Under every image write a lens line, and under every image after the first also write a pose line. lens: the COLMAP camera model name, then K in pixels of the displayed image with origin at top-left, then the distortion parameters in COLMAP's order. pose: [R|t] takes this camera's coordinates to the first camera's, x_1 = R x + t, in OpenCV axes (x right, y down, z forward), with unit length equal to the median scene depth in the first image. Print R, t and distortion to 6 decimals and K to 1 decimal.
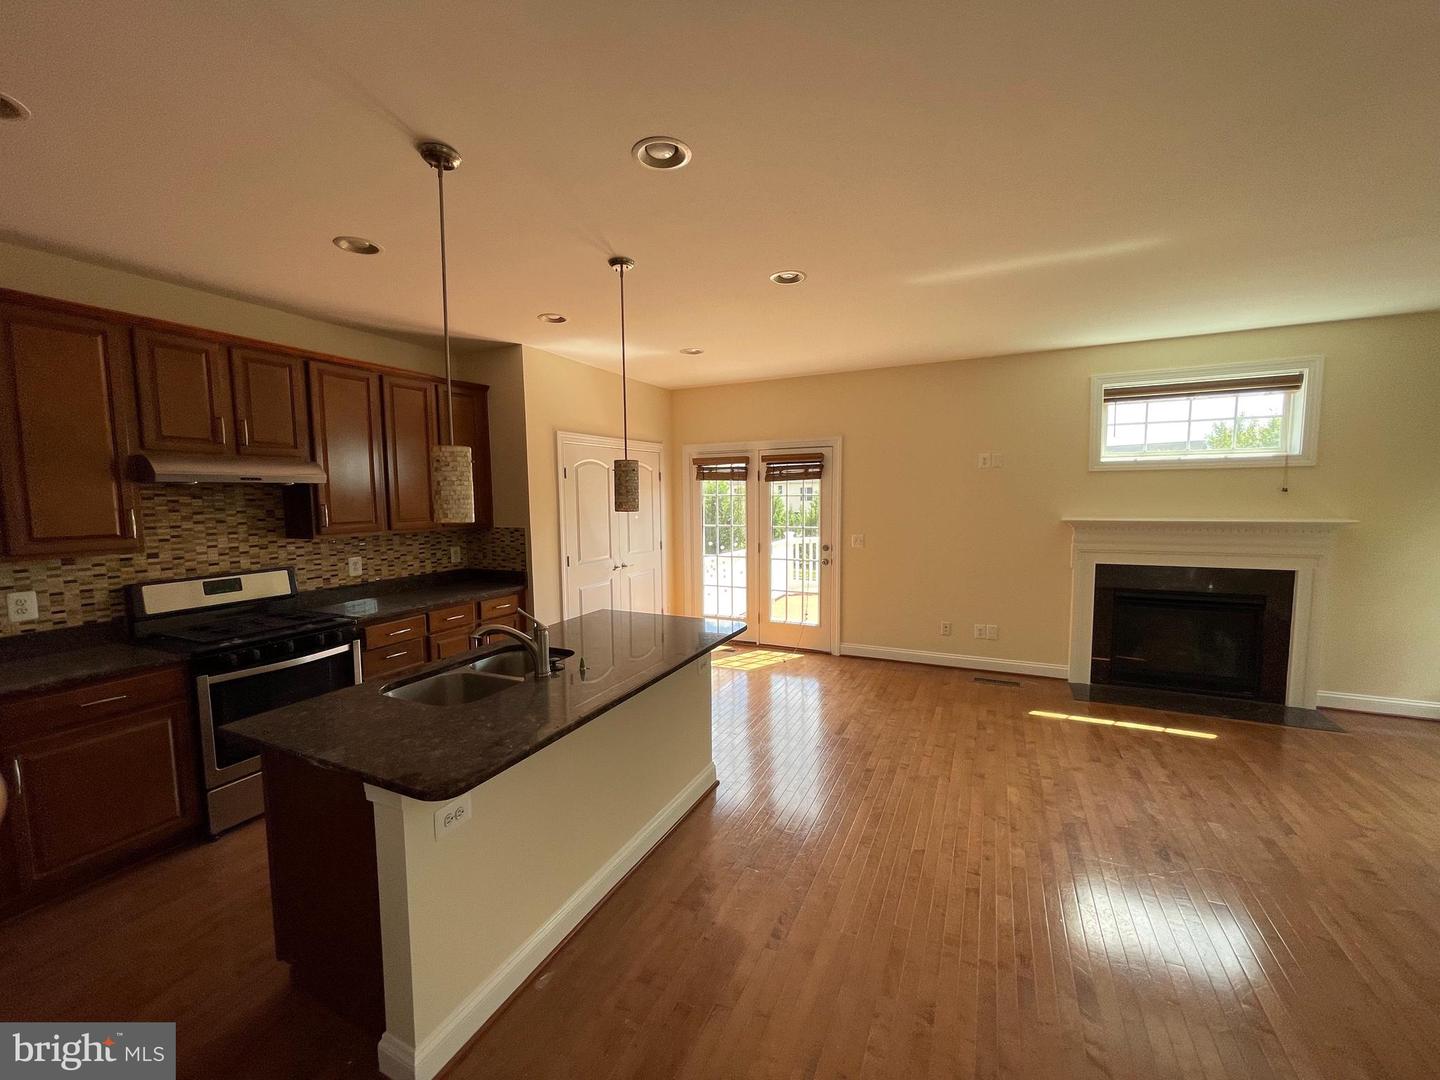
lens RADIAL K [[582.9, 0, 713.4], [0, 582.9, 543.2], [0, 0, 1]] dist [-0.000502, 0.000188]
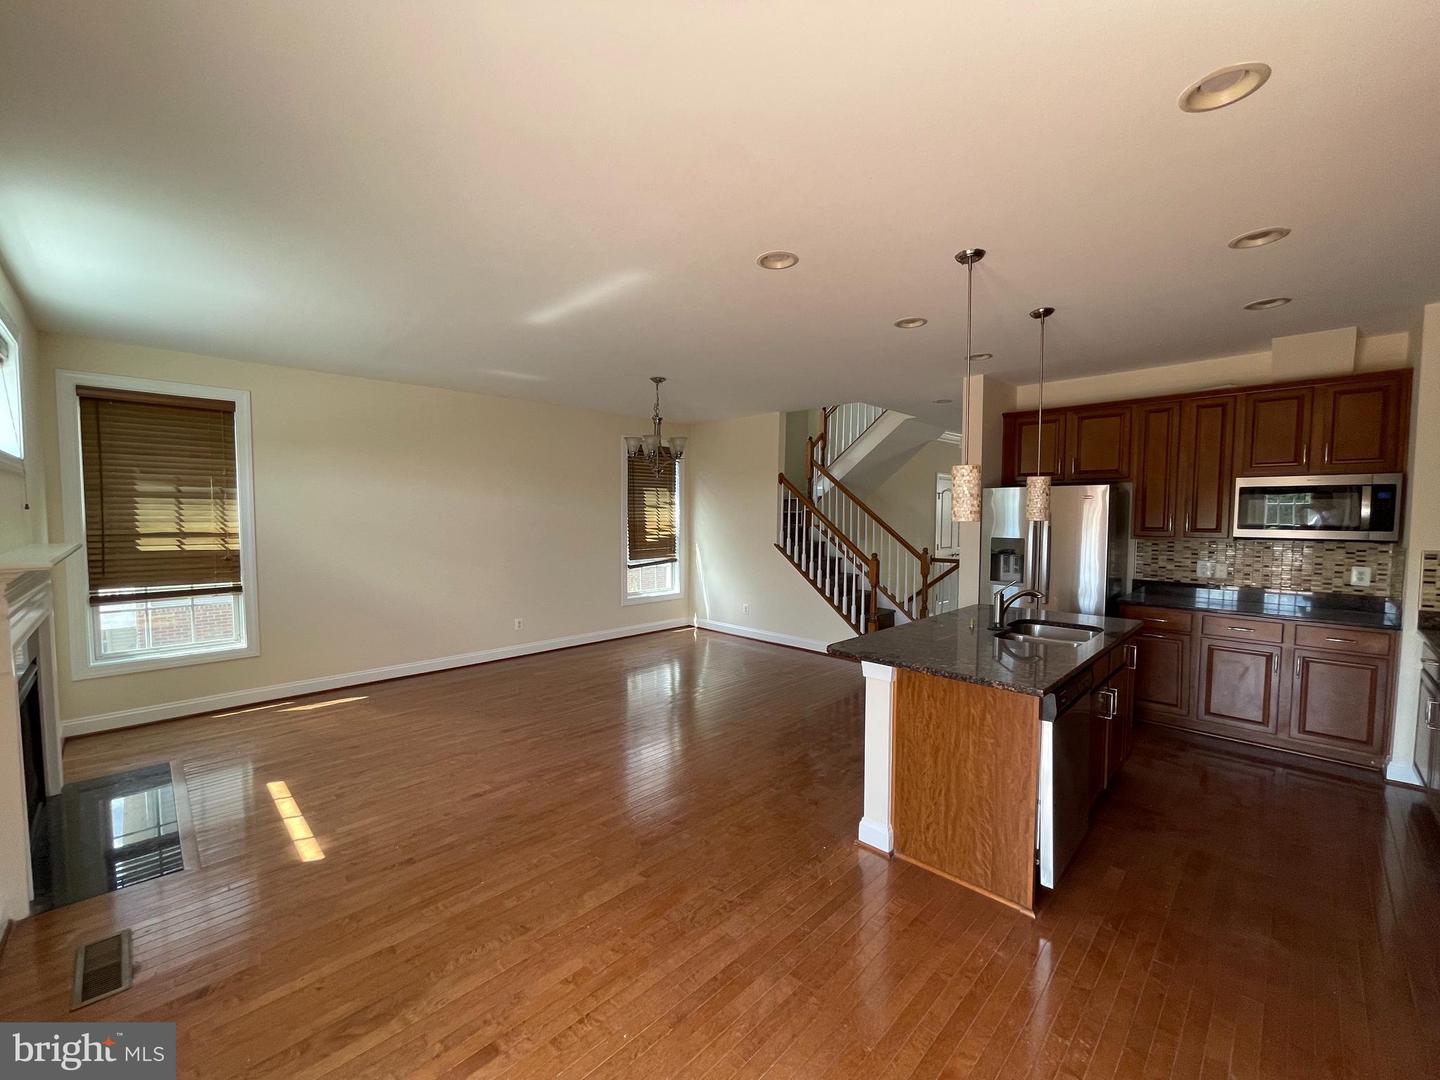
lens RADIAL K [[582.9, 0, 709.3], [0, 582.9, 546.0], [0, 0, 1]] dist [-0.000502, 0.000188]
pose [[-0.942509, -0.008786, 0.334065, -0.053025], [0.038698, 0.990060, 0.135219, -0.105104], [-0.331932, 0.140373, -0.932800, 1.352788]]
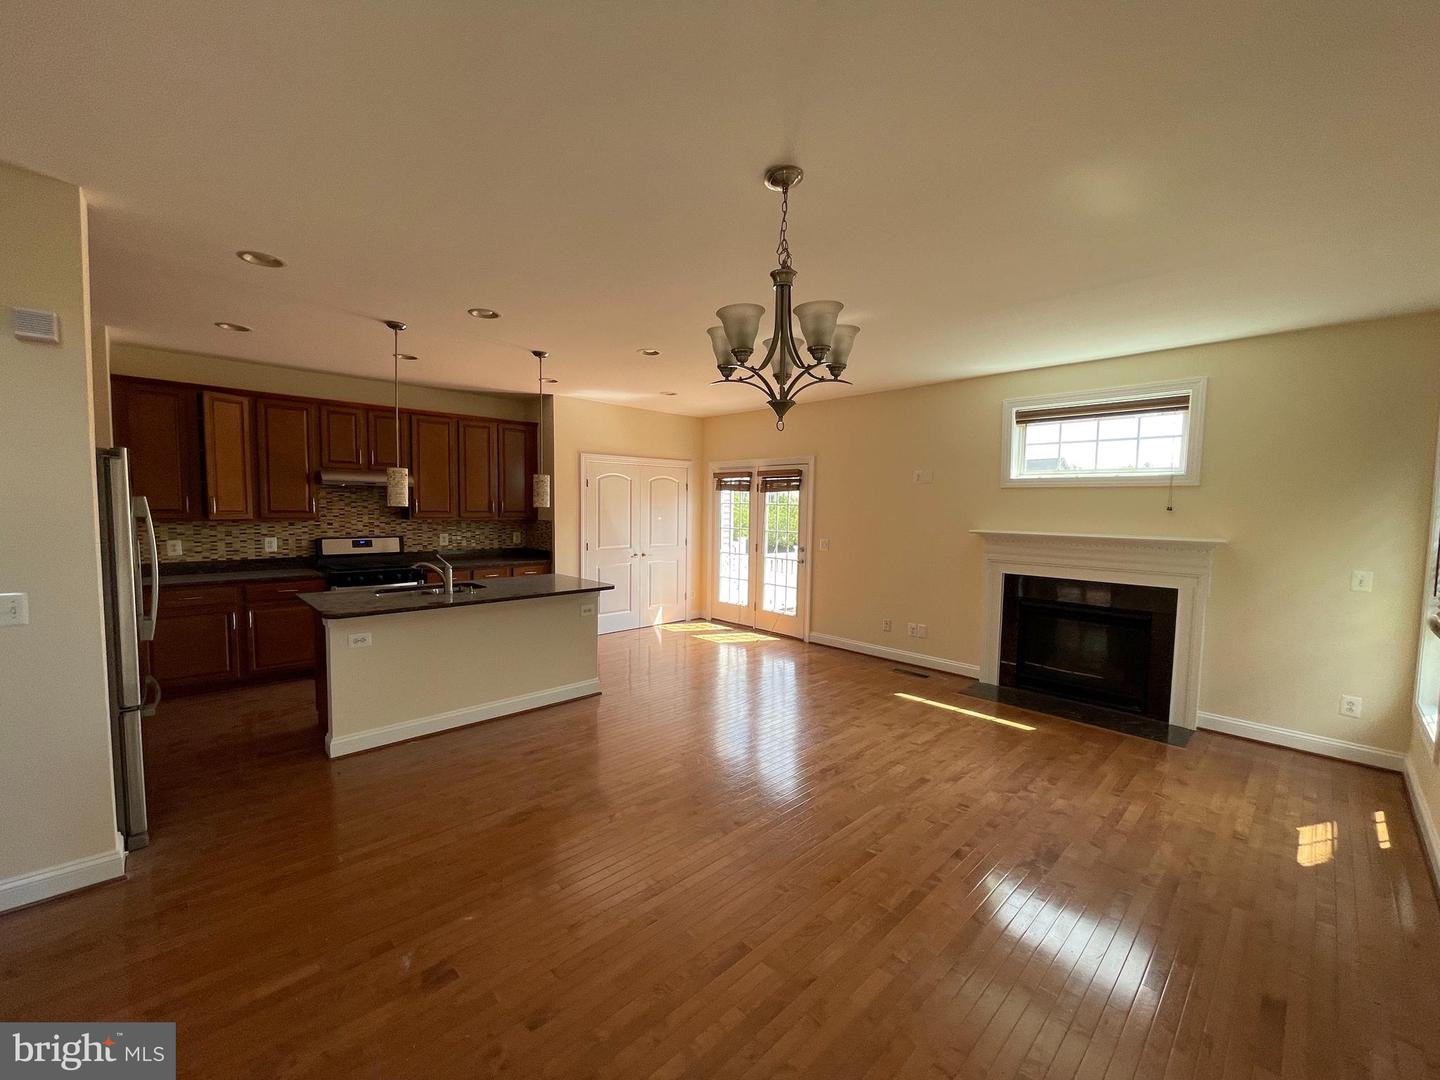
lens RADIAL K [[582.9, 0, 713.1], [0, 582.9, 543.1], [0, 0, 1]] dist [-0.000502, 0.000188]
pose [[0.936084, 0.049005, -0.348347, 0.573071], [-0.056159, 0.998367, -0.010462, 0.022845], [0.347266, 0.029356, 0.937307, -0.217552]]
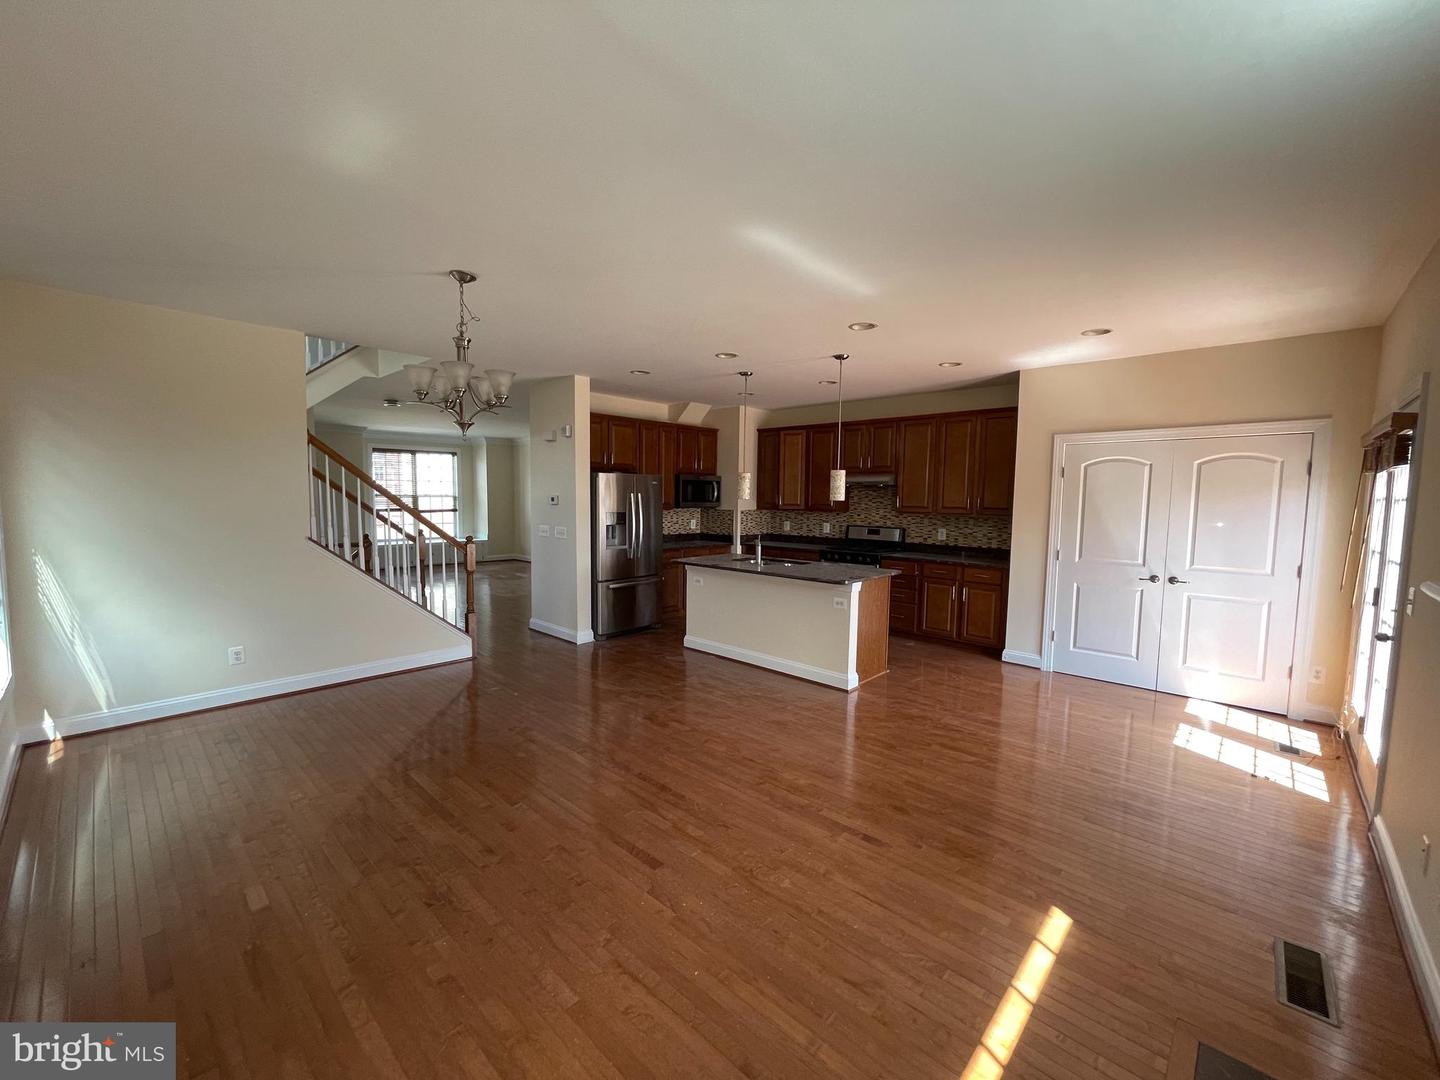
lens RADIAL K [[582.9, 0, 711.6], [0, 582.9, 548.1], [0, 0, 1]] dist [-0.000502, 0.000188]
pose [[-0.304940, 0.094523, -0.947669, 1.071156], [-0.090377, 0.987700, 0.127597, -0.068049], [0.948074, 0.124557, -0.292647, 0.792206]]
